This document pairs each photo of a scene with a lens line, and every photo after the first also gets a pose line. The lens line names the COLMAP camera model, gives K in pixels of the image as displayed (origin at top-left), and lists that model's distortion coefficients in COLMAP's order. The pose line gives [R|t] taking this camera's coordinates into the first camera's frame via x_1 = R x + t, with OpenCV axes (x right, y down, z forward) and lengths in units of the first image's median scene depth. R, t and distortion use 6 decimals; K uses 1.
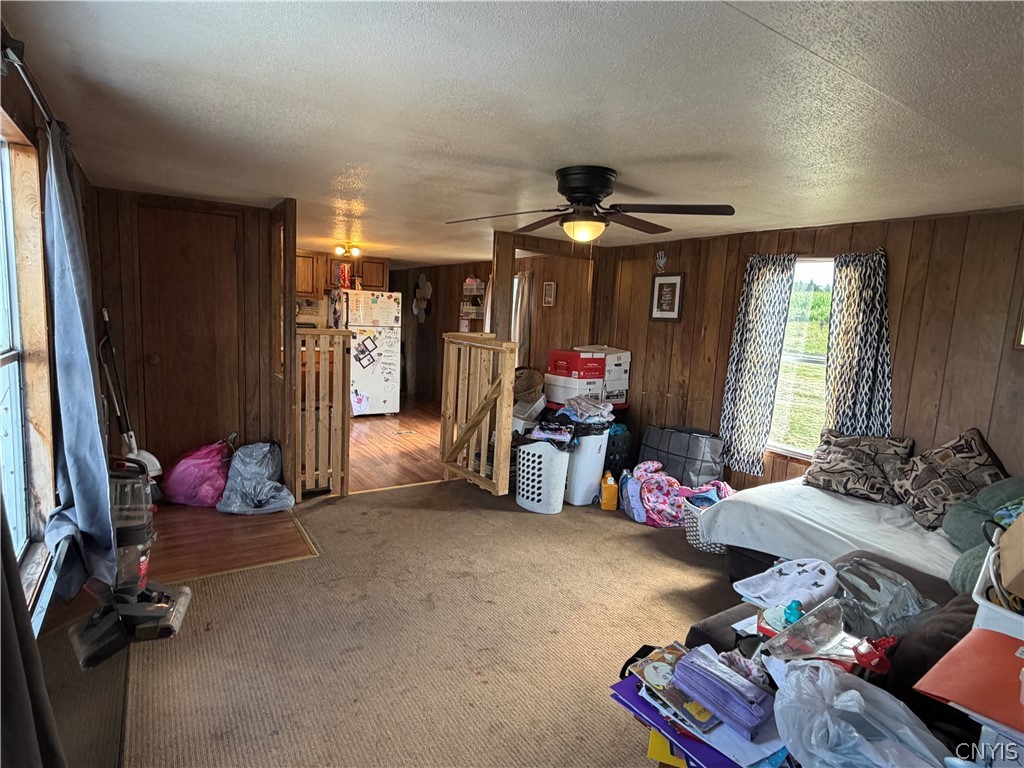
lens RADIAL K [[546.2, 0, 512.3], [0, 546.2, 390.7], [0, 0, 1]] dist [0.001734, -0.001114]
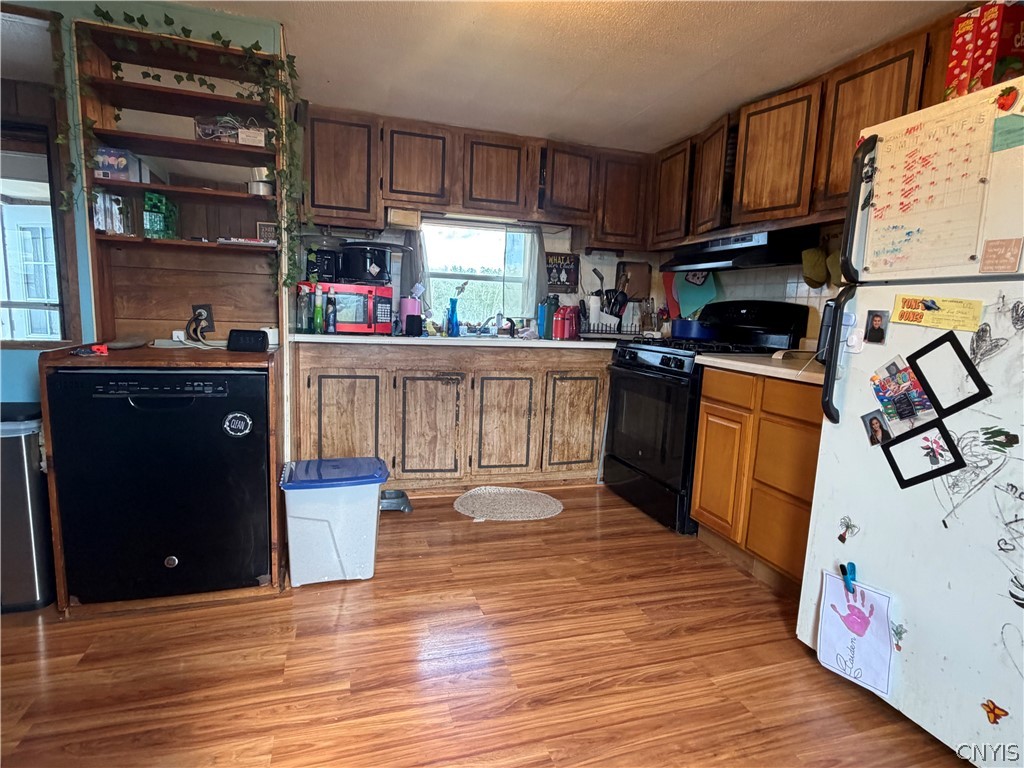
lens RADIAL K [[546.1, 0, 517.3], [0, 546.1, 388.5], [0, 0, 1]] dist [-0.000534, -0.000262]
pose [[-0.253572, 0.075170, -0.964391, -0.064043], [-0.186696, 0.974428, 0.125041, -0.133018], [0.949129, 0.211755, -0.233054, 1.584087]]
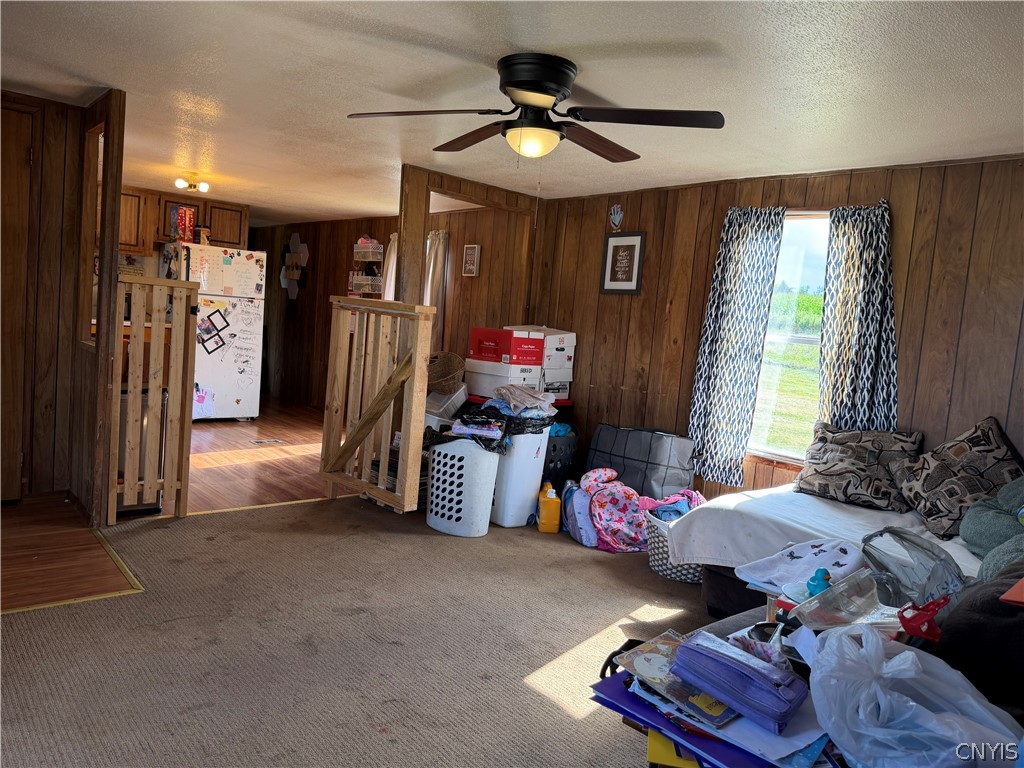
lens RADIAL K [[713.1, 0, 509.1], [0, 713.1, 385.4], [0, 0, 1]] dist [0.114351, -0.182929]
pose [[0.990106, 0.020435, 0.138827, -0.022058], [-0.015203, 0.999137, -0.038644, 0.054989], [-0.139497, 0.036151, 0.989562, 0.011222]]
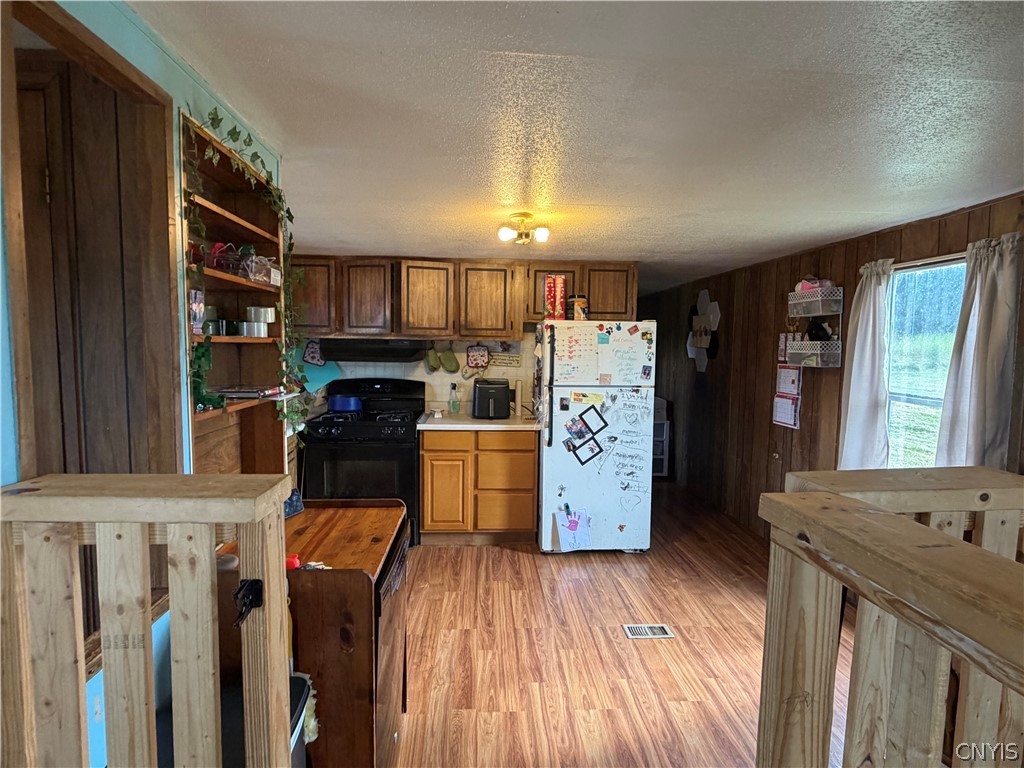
lens RADIAL K [[544.4, 0, 511.8], [0, 544.4, 386.6], [0, 0, 1]] dist [-0.000235, -0.000415]
pose [[0.870023, -0.000939, -0.493010, -0.120740], [-0.036319, 0.997159, -0.065991, -0.139414], [0.491672, 0.075320, 0.867517, 0.874497]]
